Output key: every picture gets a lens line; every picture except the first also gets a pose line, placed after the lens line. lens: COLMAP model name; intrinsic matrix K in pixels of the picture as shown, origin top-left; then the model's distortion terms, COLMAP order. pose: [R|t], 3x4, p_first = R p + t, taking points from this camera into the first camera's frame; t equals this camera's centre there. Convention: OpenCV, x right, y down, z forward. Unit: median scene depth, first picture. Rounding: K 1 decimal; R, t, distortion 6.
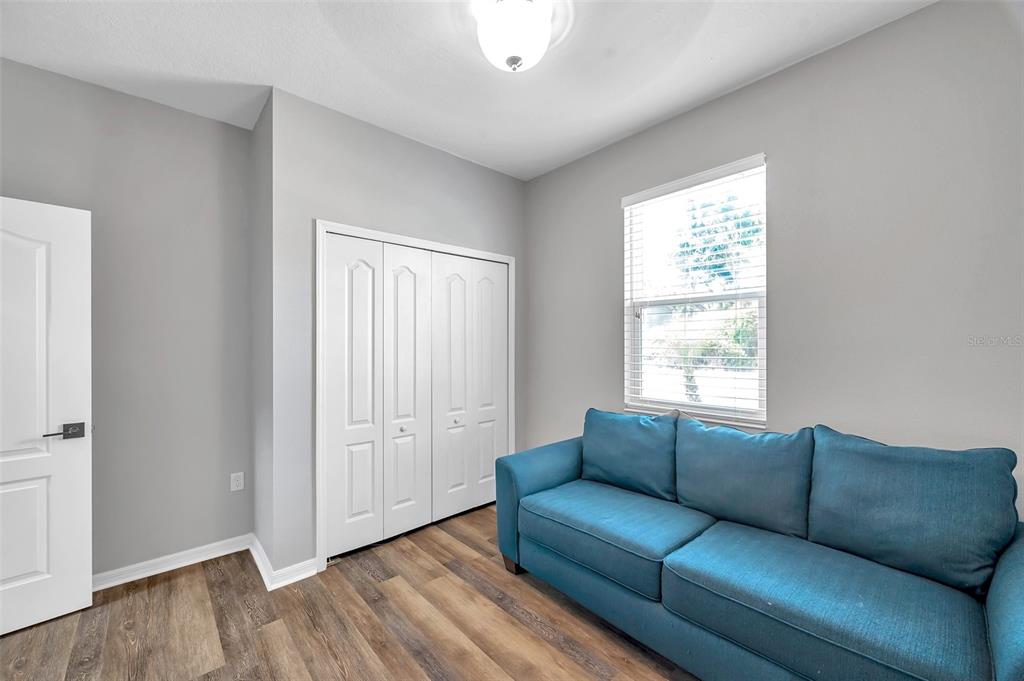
lens RADIAL K [[403.6, 0, 509.7], [0, 403.6, 343.1], [0, 0, 1]] dist [0.007341, -0.000667]
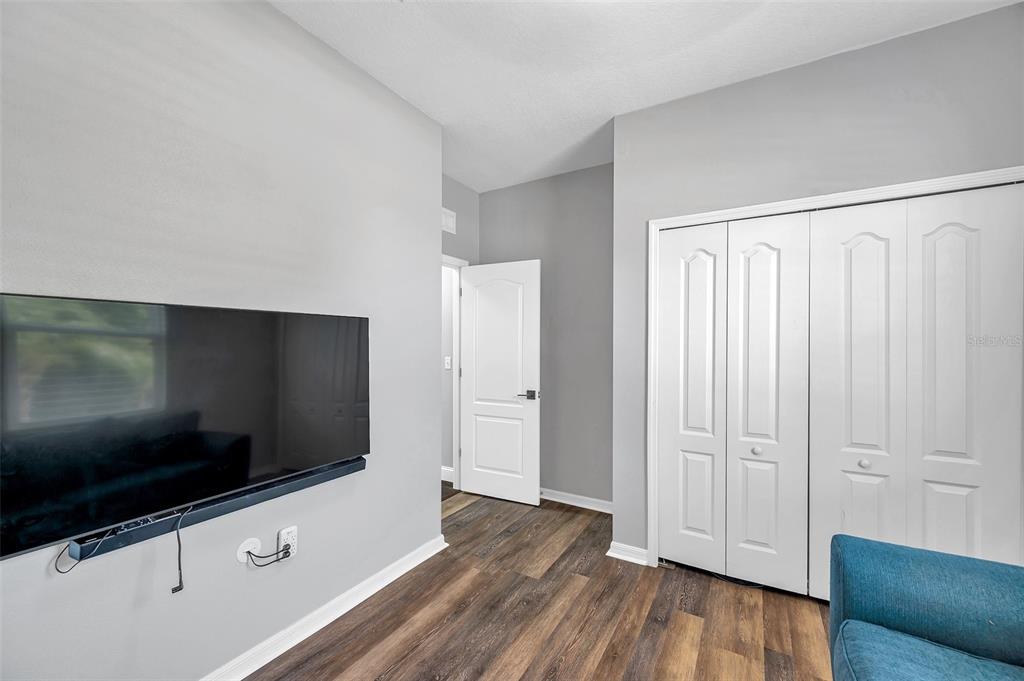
lens RADIAL K [[403.6, 0, 510.7], [0, 403.6, 344.3], [0, 0, 1]] dist [0.007341, -0.000667]
pose [[0.311165, 0.005744, -0.950338, 0.413266], [0.000726, 0.999980, 0.006281, -0.000502], [0.950356, -0.002644, 0.311155, 0.373127]]
